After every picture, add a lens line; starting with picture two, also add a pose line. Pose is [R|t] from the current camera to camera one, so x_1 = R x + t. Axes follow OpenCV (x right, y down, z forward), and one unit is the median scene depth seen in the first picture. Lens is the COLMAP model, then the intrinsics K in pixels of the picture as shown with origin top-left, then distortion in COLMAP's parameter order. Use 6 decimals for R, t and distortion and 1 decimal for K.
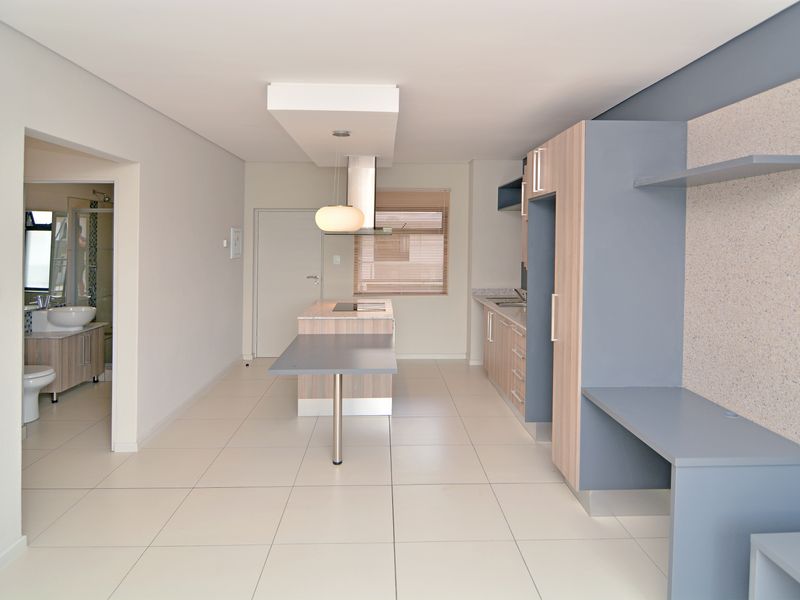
lens RADIAL K [[491.1, 0, 399.6], [0, 491.1, 290.0], [0, 0, 1]] dist [-0.004107, -0.003273]
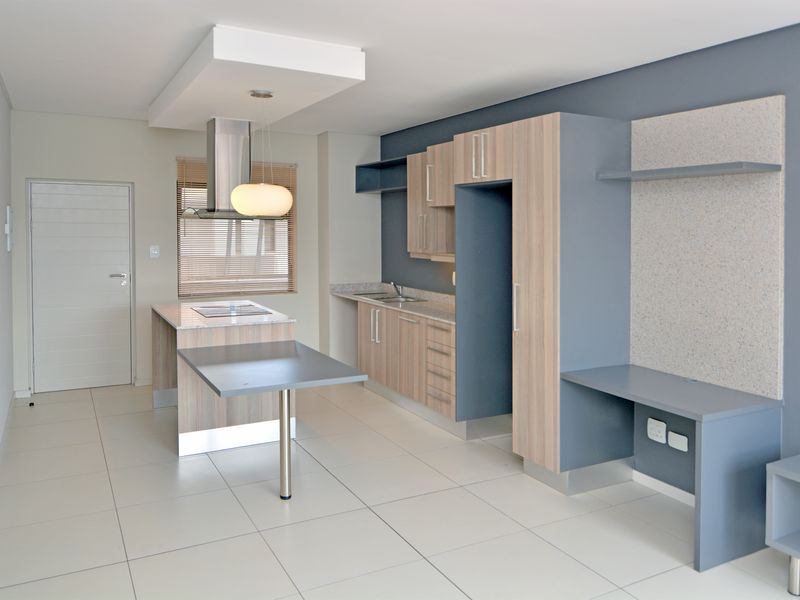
lens RADIAL K [[610.6, 0, 400.0], [0, 610.6, 300.0], [0, 0, 1]] dist [0.006025, -0.000037]
pose [[0.899591, -0.043436, 0.434567, -0.471164], [0.034912, 0.999010, 0.027584, -0.000922], [-0.435335, -0.009642, 0.900217, -0.006293]]
